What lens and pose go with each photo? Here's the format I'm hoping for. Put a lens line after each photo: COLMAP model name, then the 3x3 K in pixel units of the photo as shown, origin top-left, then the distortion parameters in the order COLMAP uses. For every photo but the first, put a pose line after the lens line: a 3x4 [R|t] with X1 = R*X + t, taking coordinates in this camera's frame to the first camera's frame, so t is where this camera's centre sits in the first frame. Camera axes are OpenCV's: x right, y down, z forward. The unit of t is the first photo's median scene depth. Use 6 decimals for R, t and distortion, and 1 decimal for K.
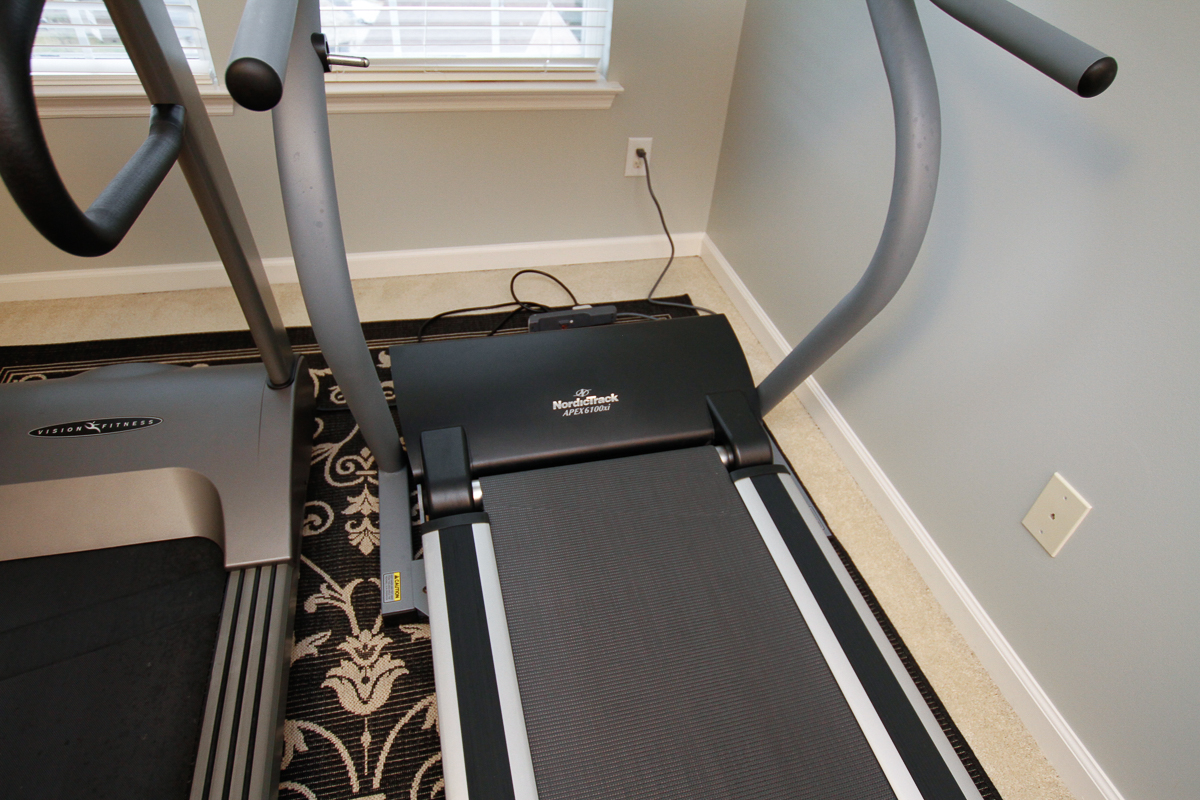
lens RADIAL K [[708.0, 0, 607.0], [0, 708.0, 407.2], [0, 0, 1]] dist [-0.014855, 0.002198]
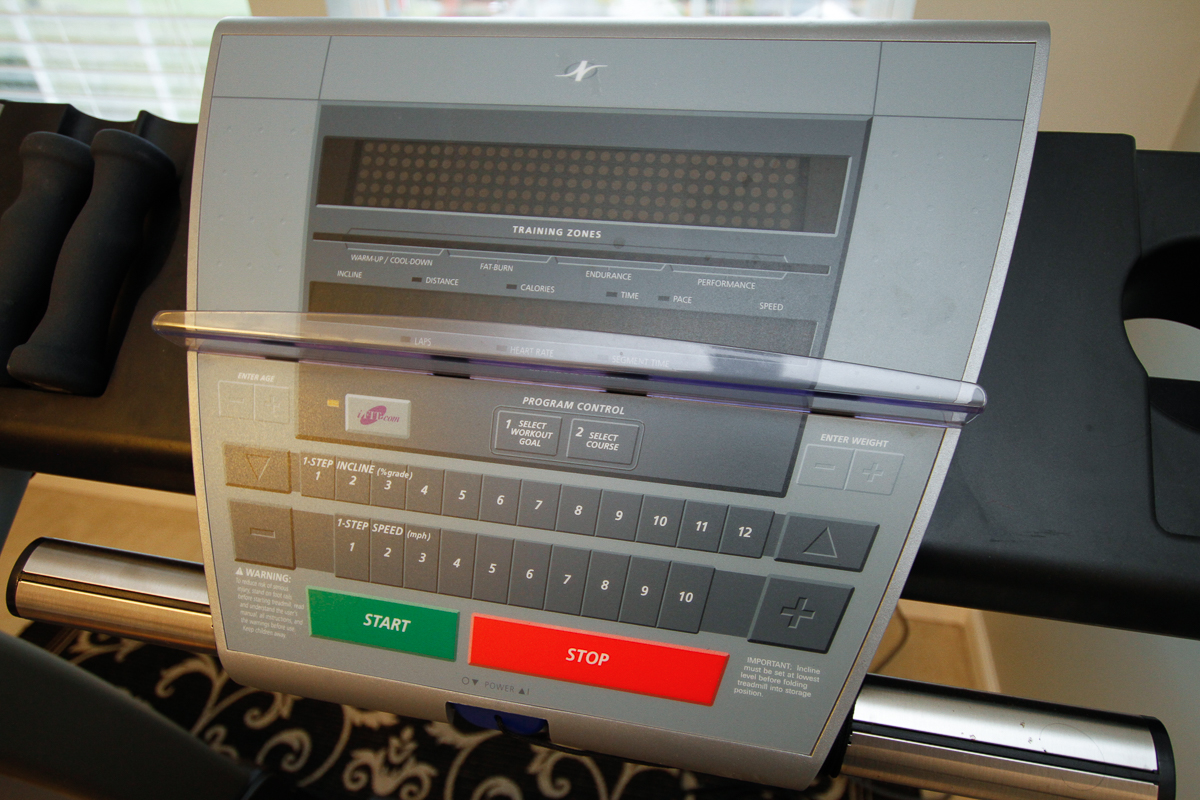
lens RADIAL K [[708.0, 0, 607.0], [0, 708.0, 407.2], [0, 0, 1]] dist [-0.014855, 0.002198]
pose [[0.896878, 0.186999, -0.400801, 0.115401], [-0.220373, 0.974660, -0.038392, -0.510111], [0.383465, 0.122759, 0.915360, 0.413613]]
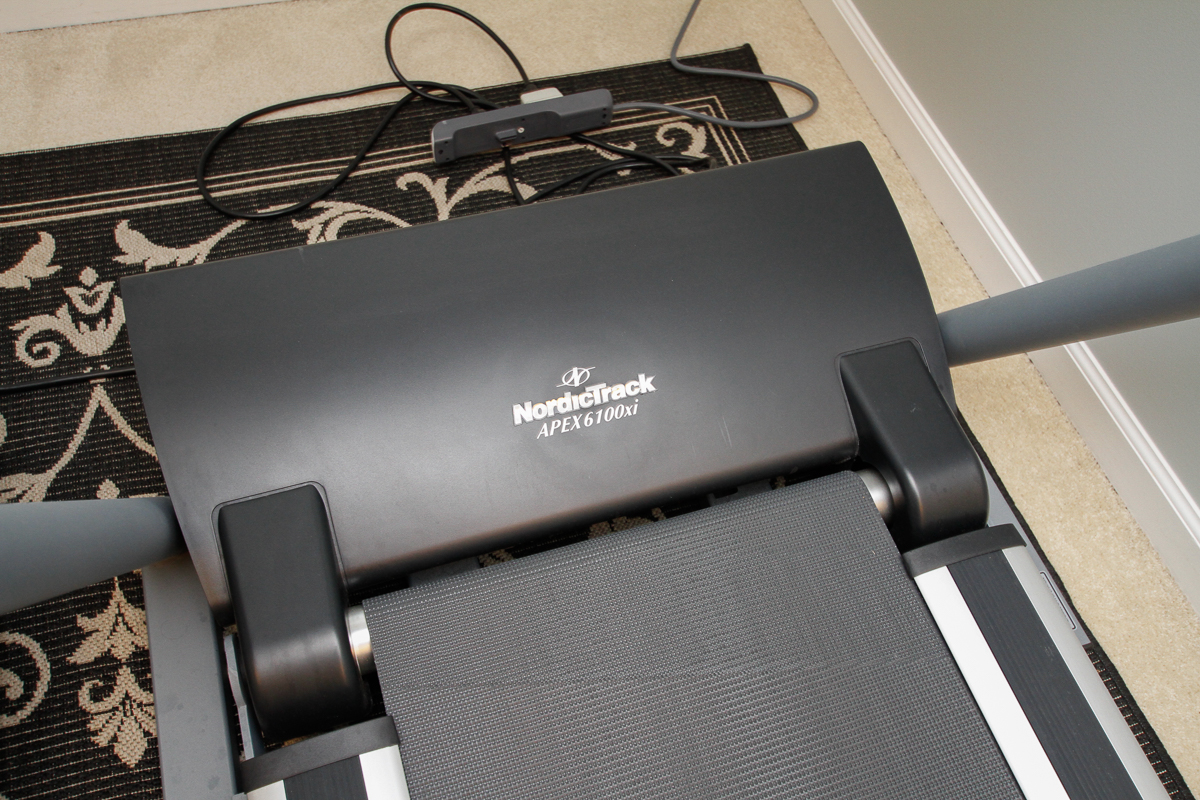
lens RADIAL K [[1048.3, 0, 607.9], [0, 1048.3, 396.4], [0, 0, 1]] dist [0.013974, 0.019043]
pose [[0.997461, -0.044770, 0.055391, -0.052386], [0.027464, 0.959363, 0.280836, -0.197336], [-0.065713, -0.278601, 0.958156, 0.356417]]
